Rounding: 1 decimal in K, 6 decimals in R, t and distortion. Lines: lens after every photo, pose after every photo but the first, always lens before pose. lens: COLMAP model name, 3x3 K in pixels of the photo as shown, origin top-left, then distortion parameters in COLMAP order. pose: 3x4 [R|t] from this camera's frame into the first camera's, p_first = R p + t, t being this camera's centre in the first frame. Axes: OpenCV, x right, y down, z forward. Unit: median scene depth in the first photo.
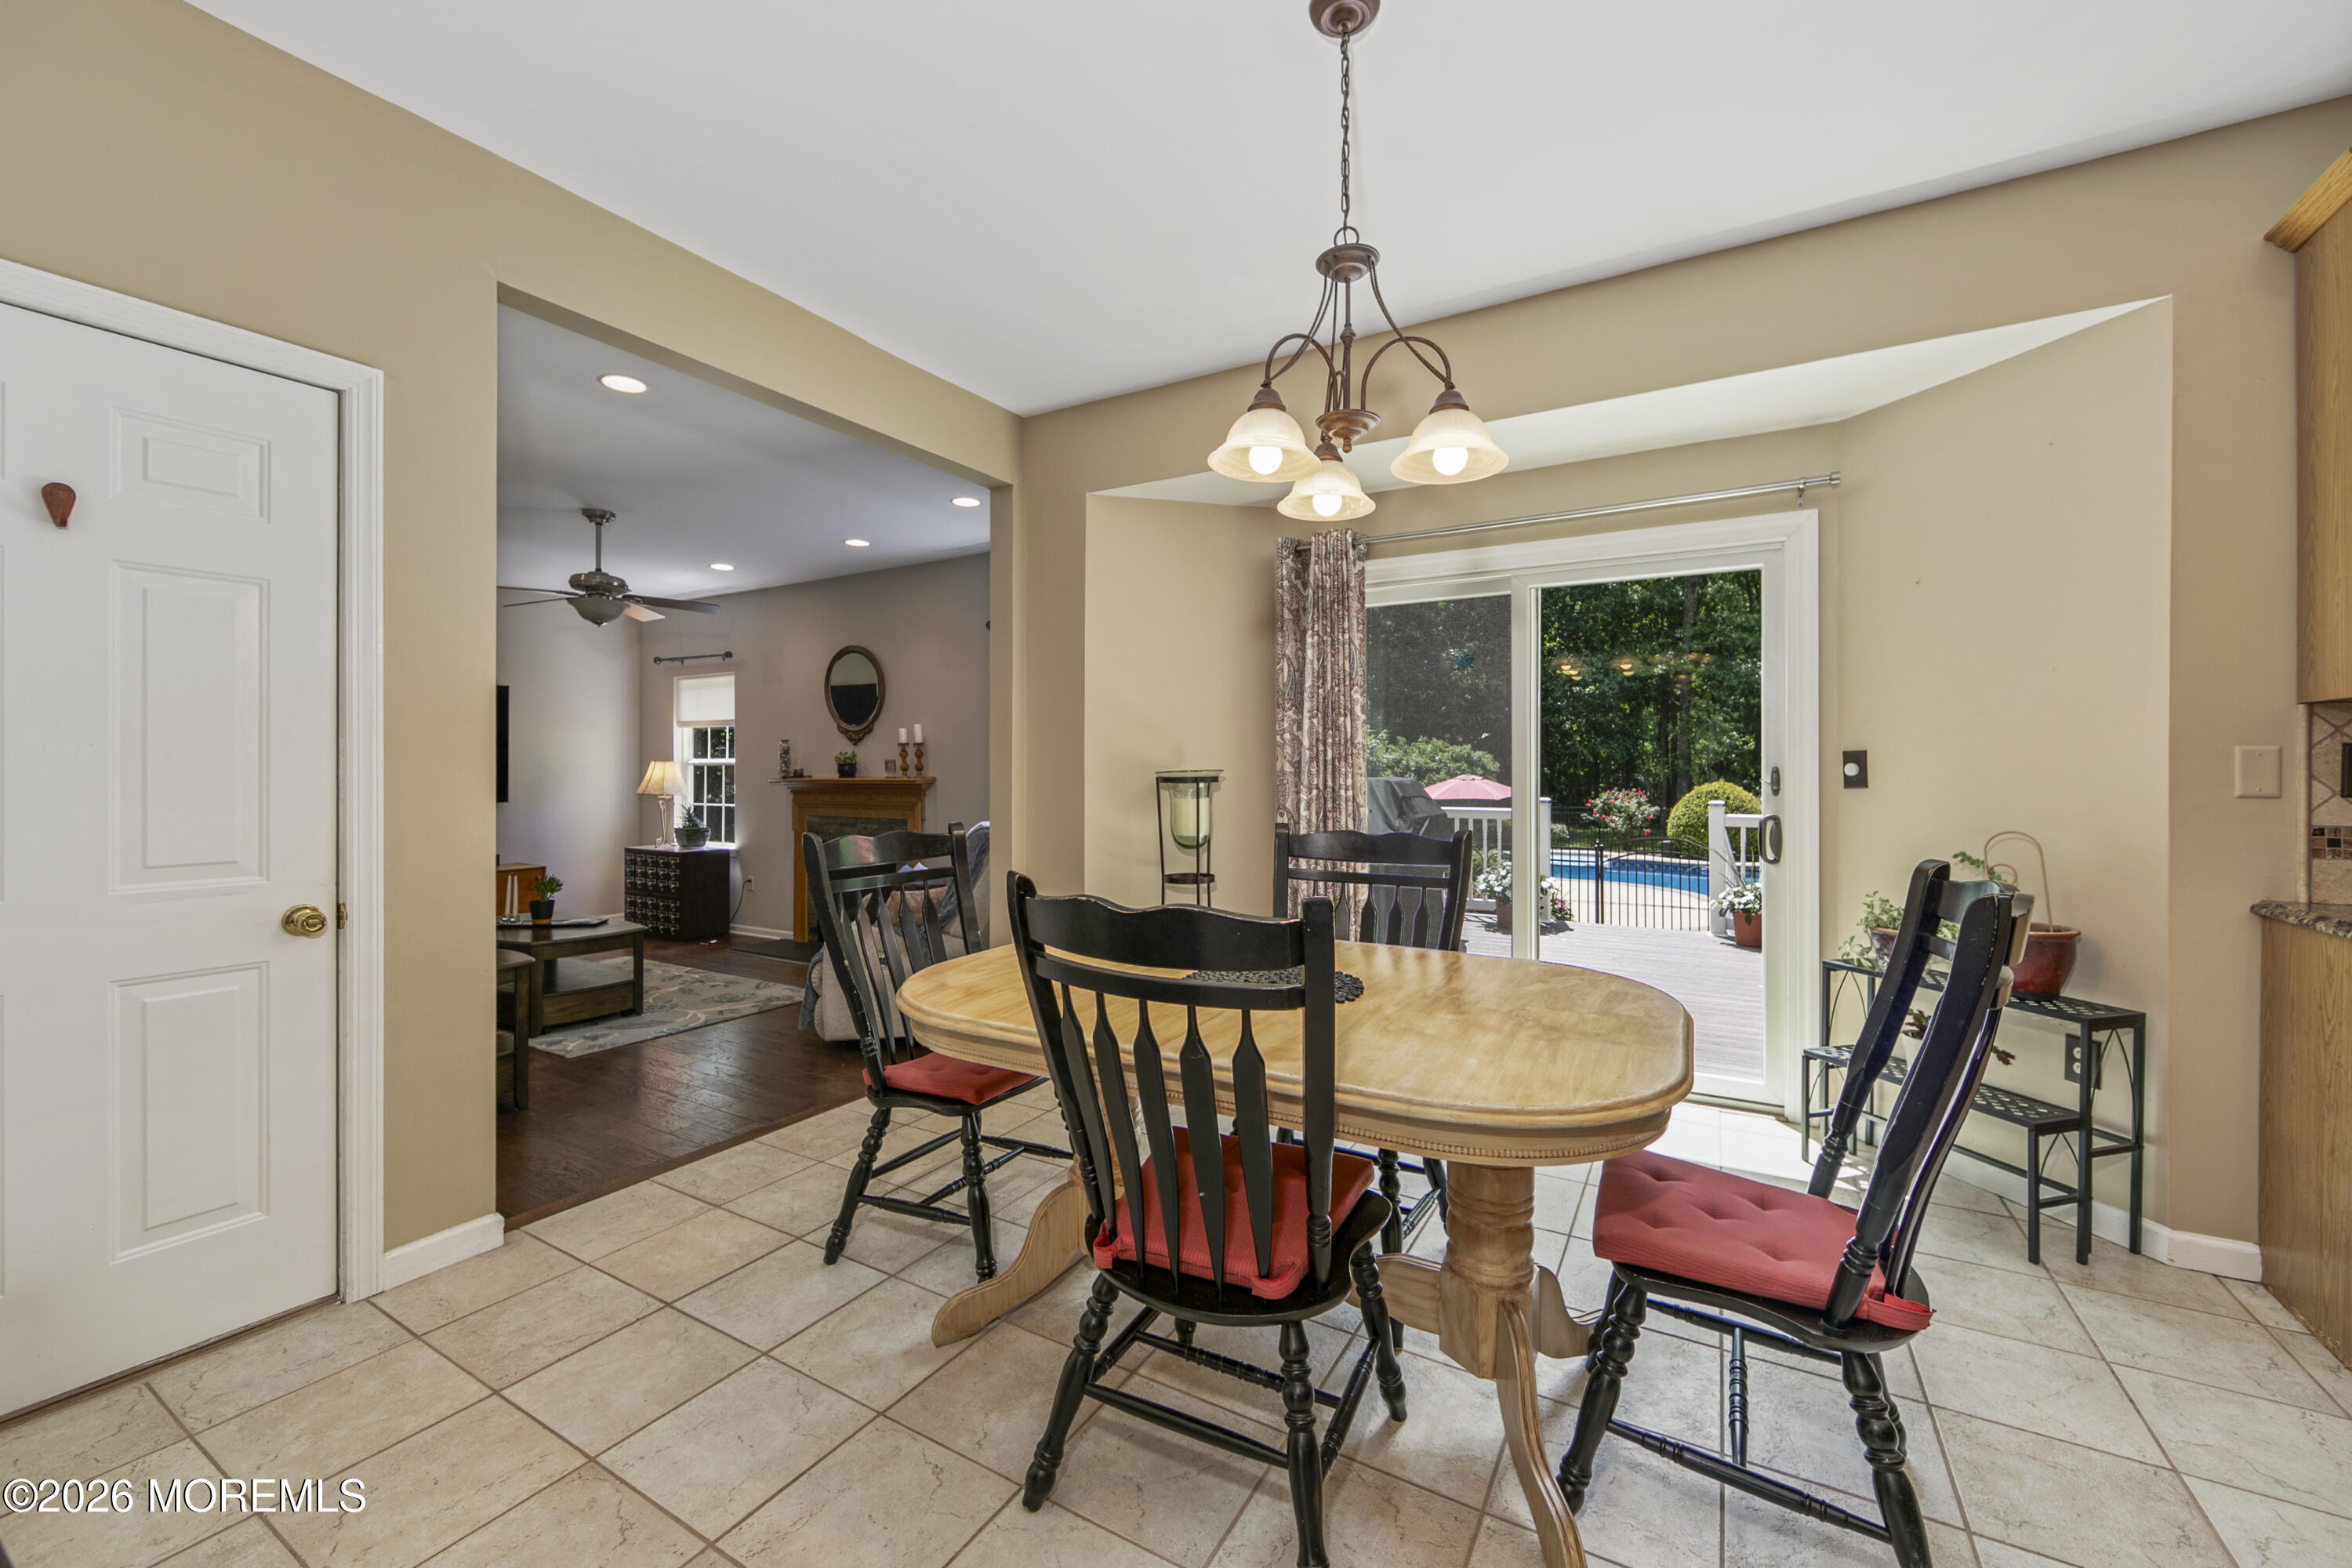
lens RADIAL K [[925.9, 0, 1184.9], [0, 925.9, 774.1], [0, 0, 1]] dist [-0.007444, 0.001304]
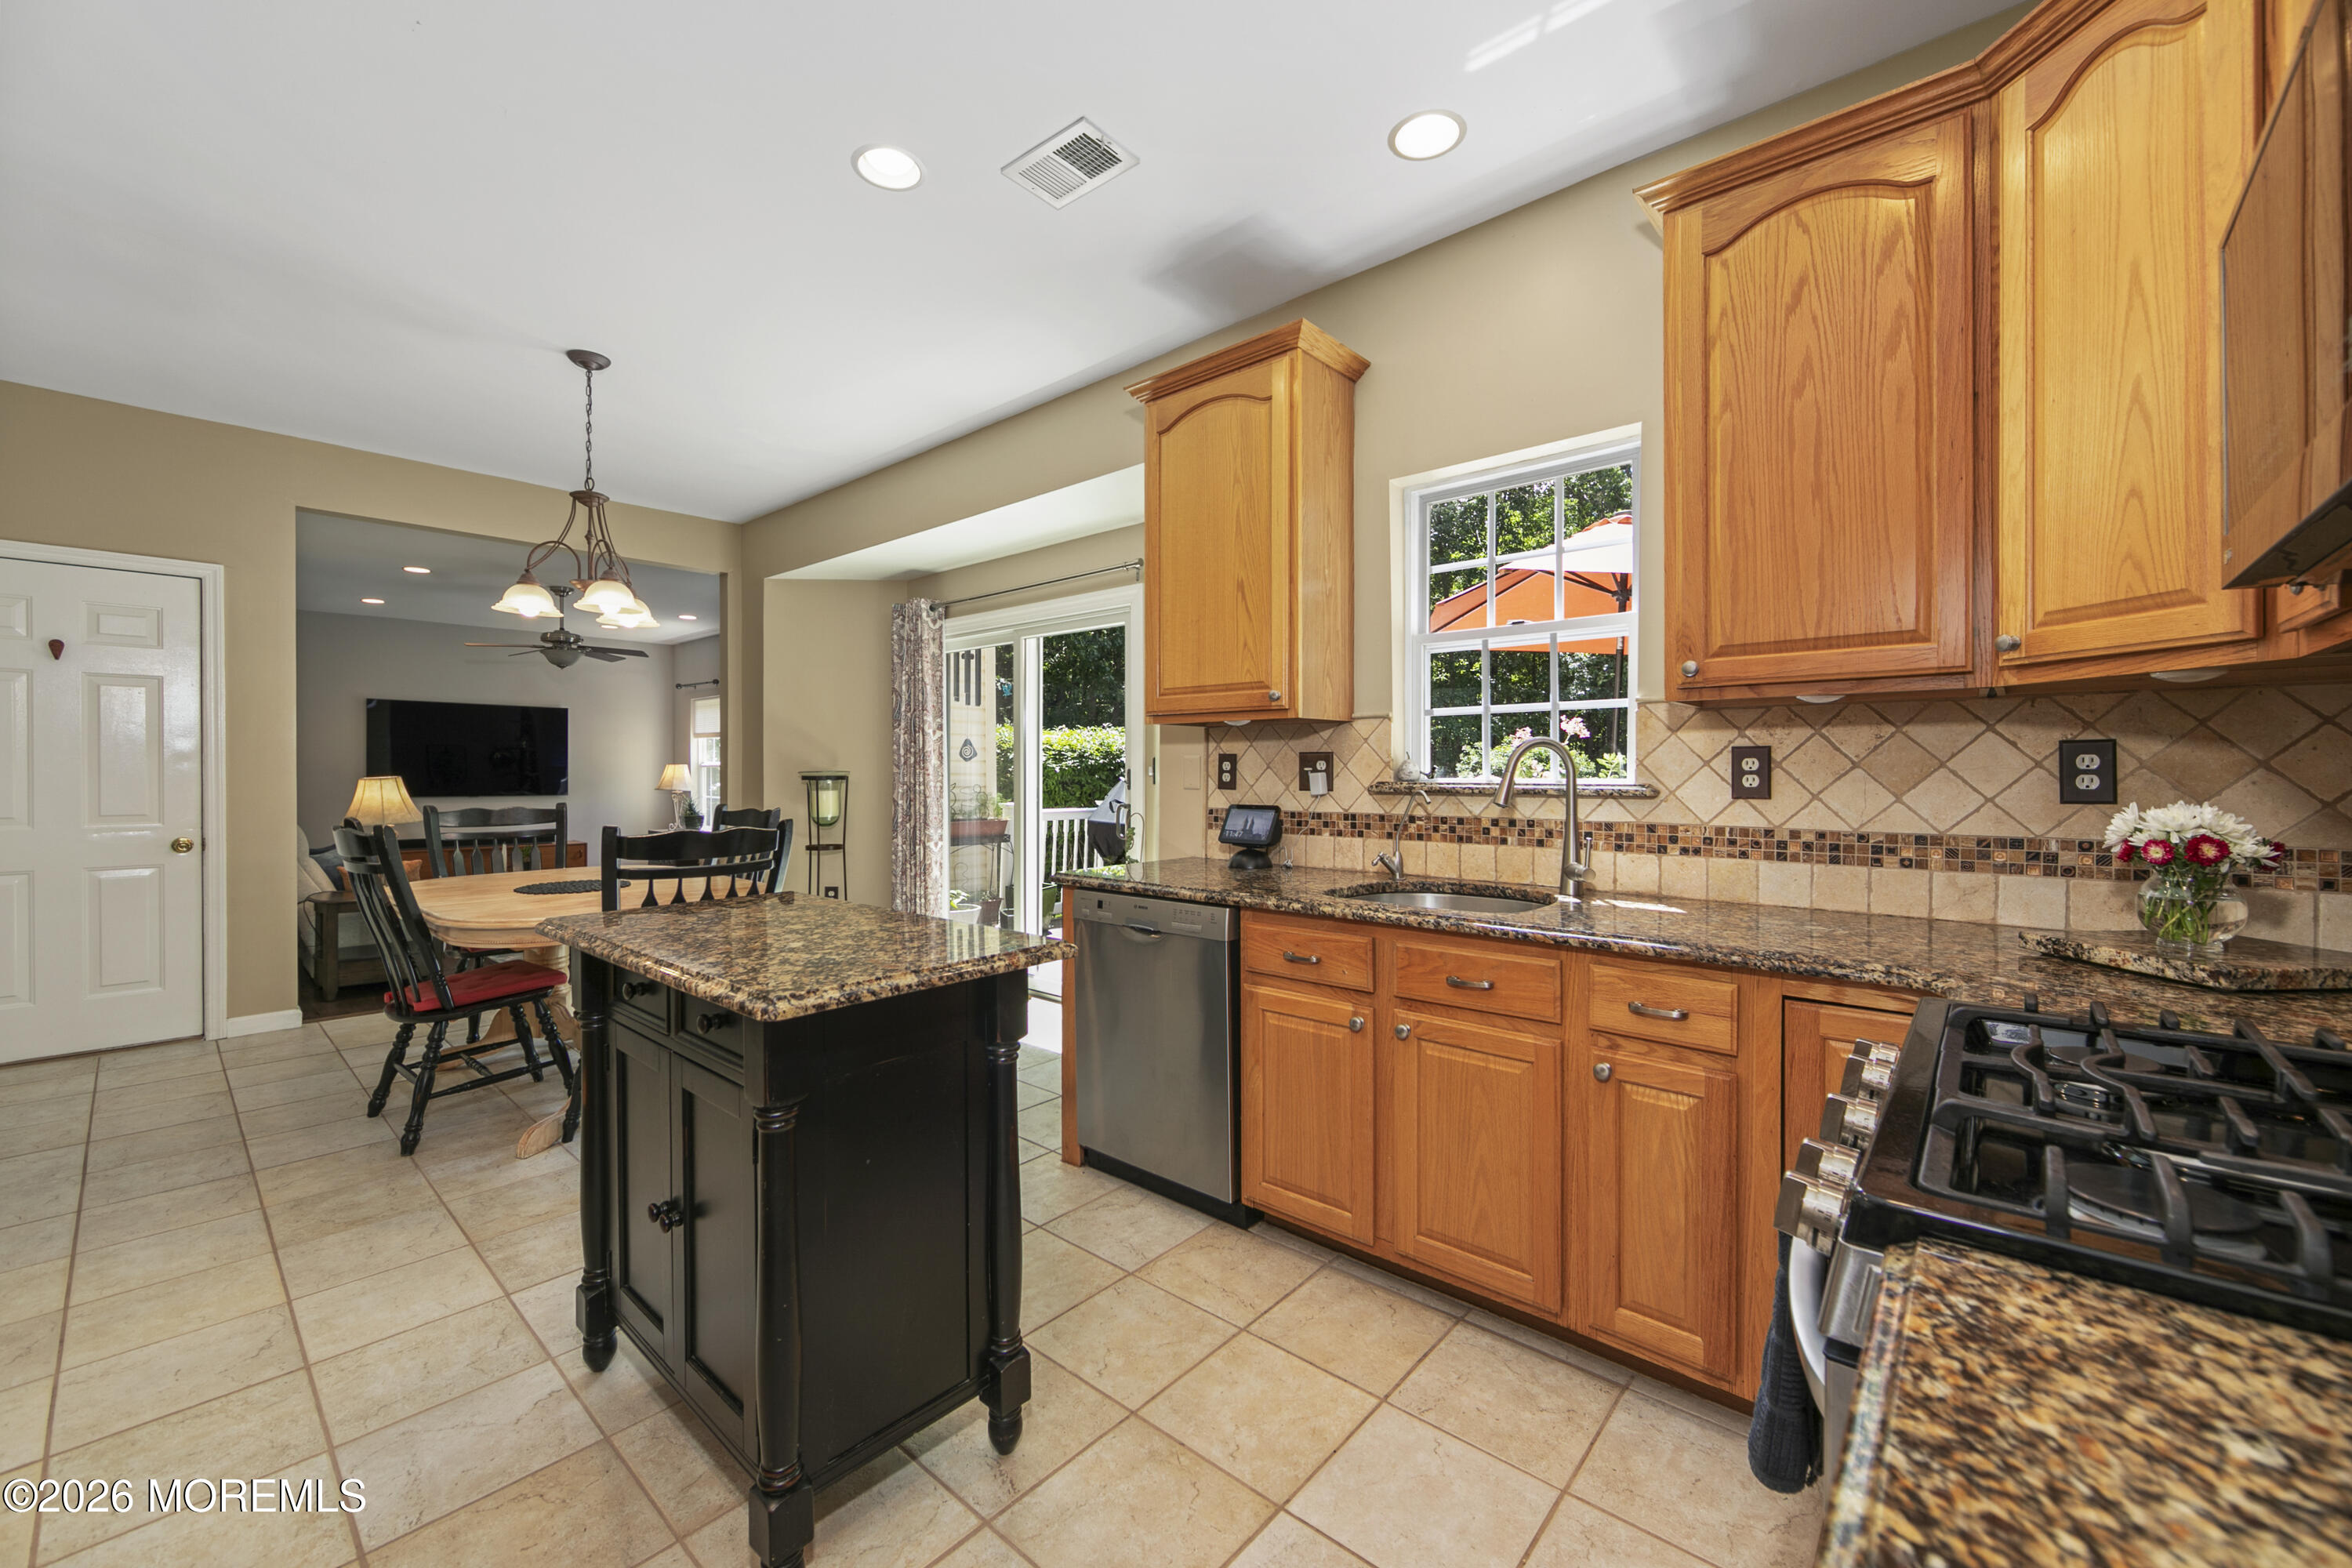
lens RADIAL K [[925.9, 0, 1197.9], [0, 925.9, 772.8], [0, 0, 1]] dist [-0.007444, 0.001304]
pose [[0.981771, 0.002154, -0.190058, 1.502965], [-0.002933, 0.999988, -0.003819, 0.004046], [0.190047, 0.004306, 0.981765, -0.515044]]
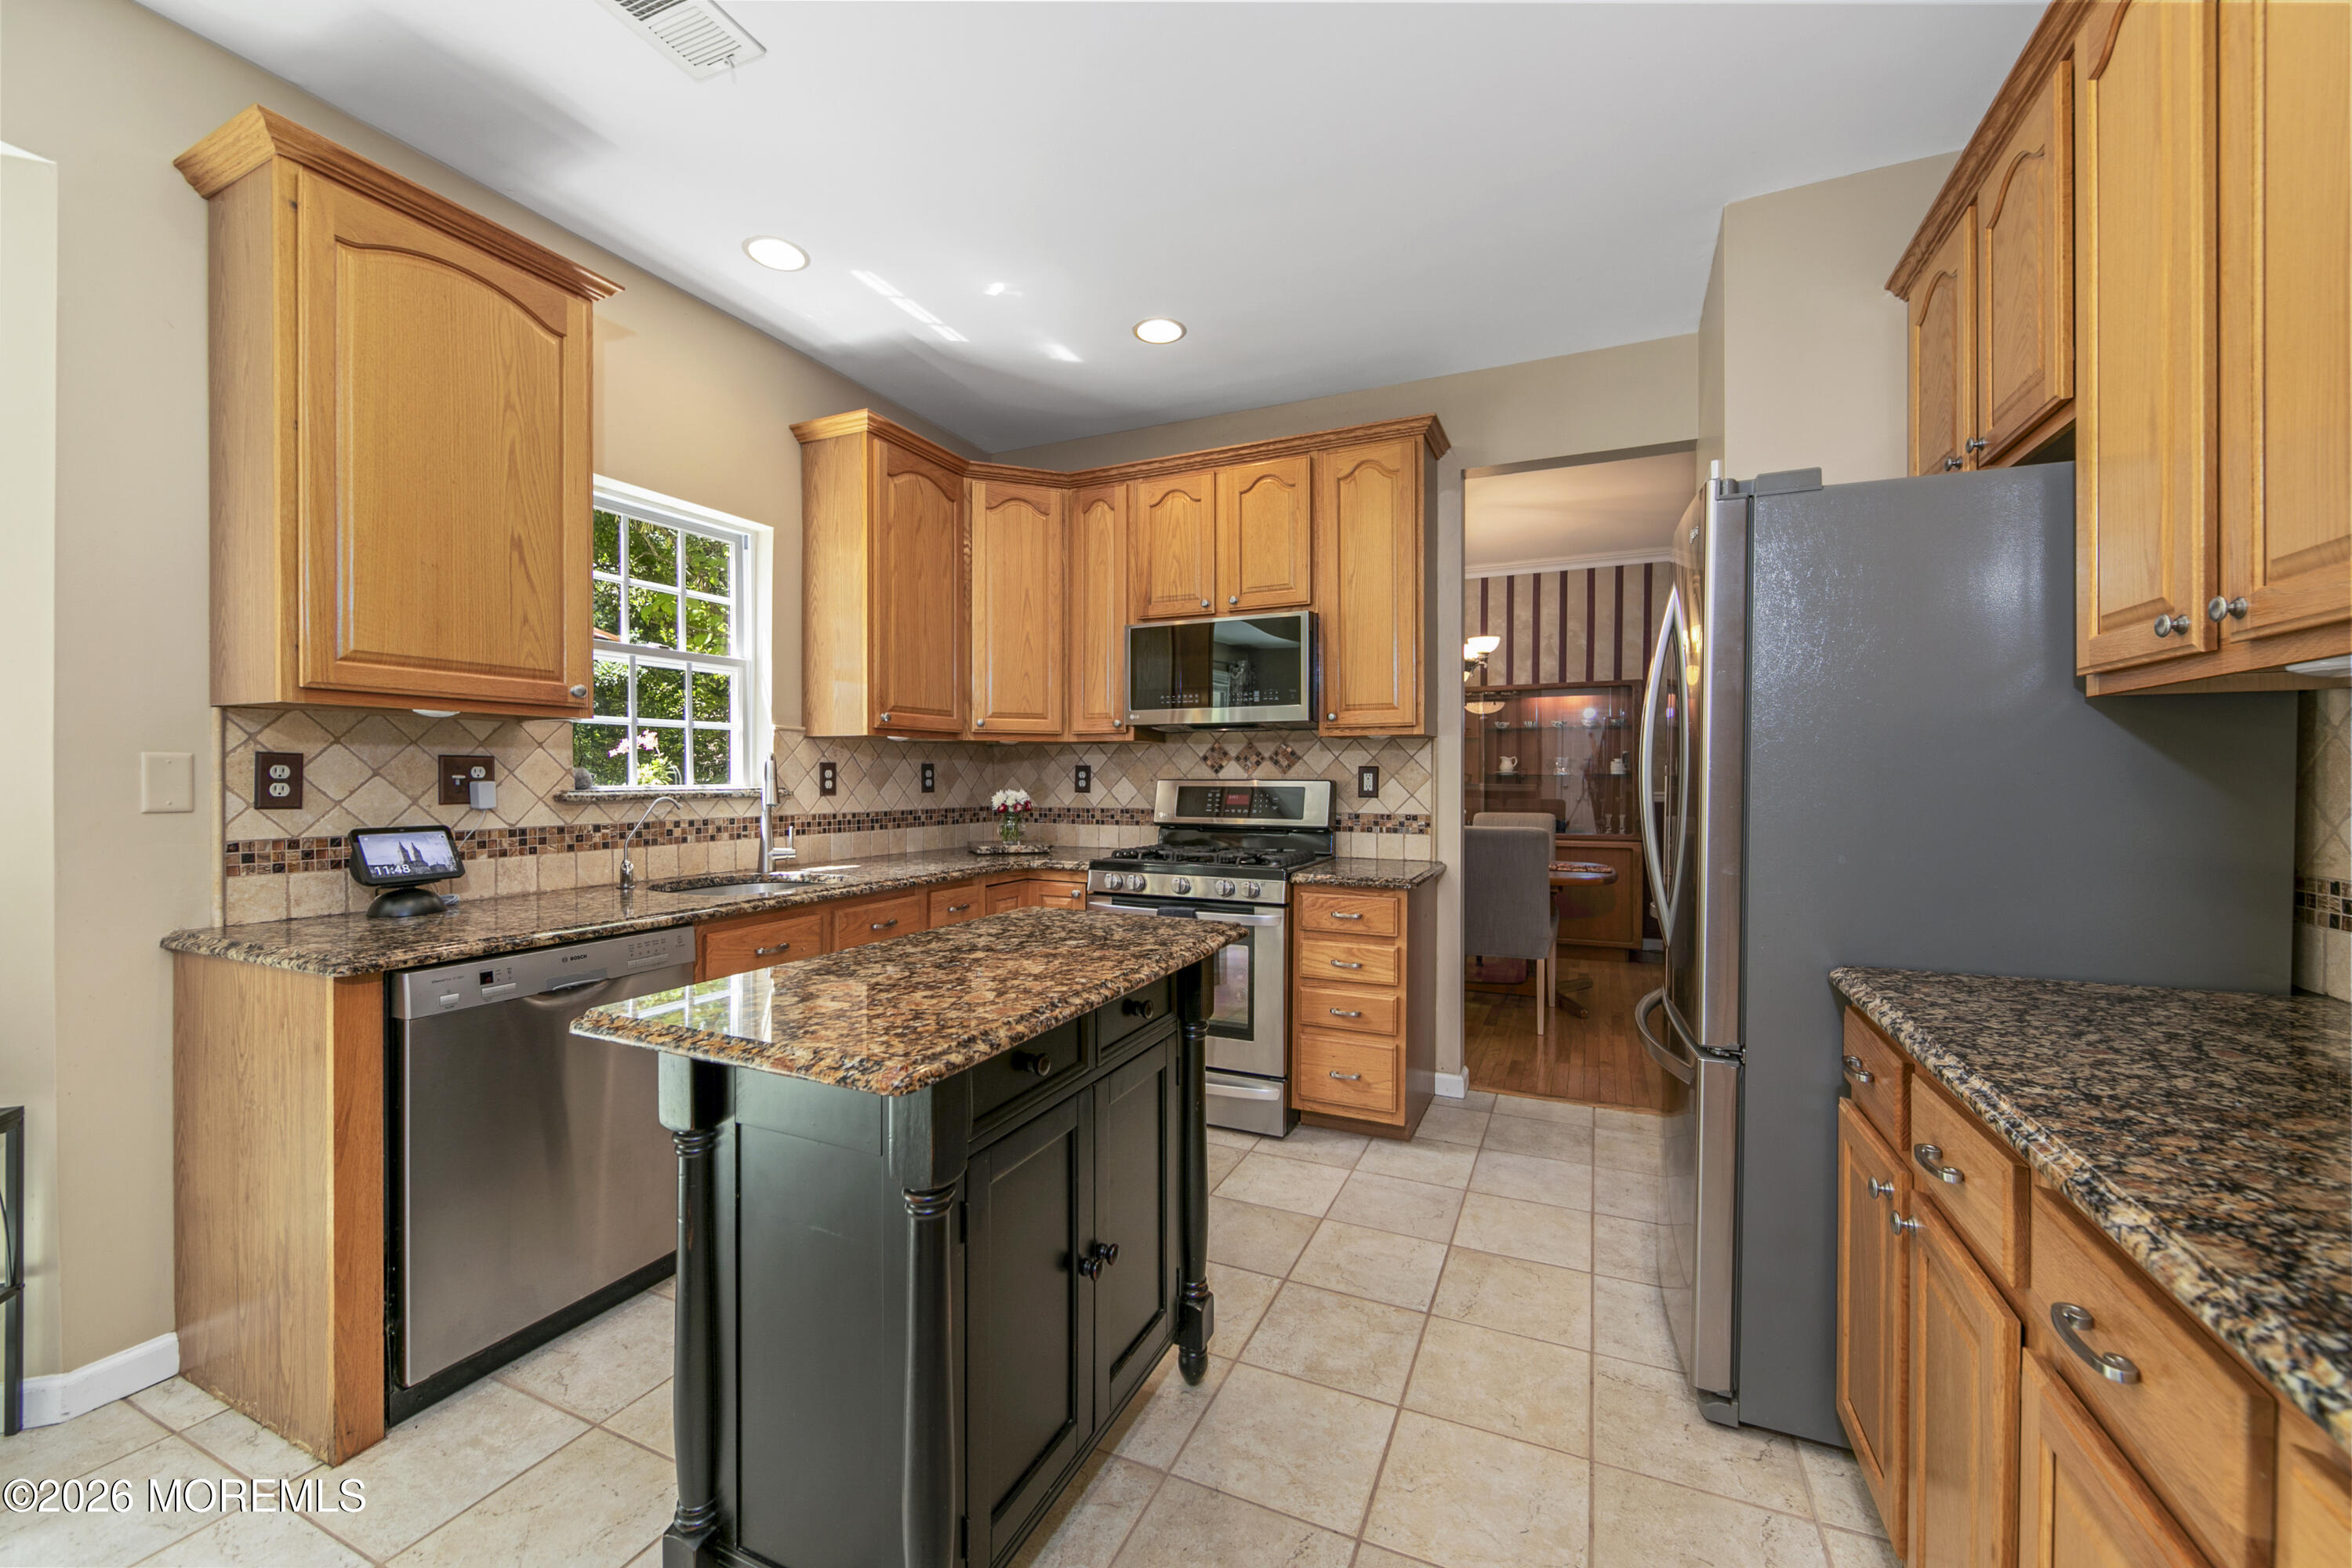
lens RADIAL K [[925.9, 0, 1190.6], [0, 925.9, 774.4], [0, 0, 1]] dist [-0.007444, 0.001304]
pose [[-0.111145, 0.005360, 0.993790, 0.213935], [0.010227, 0.999939, -0.004250, 0.003297], [-0.993752, 0.009691, -0.111193, 0.149844]]
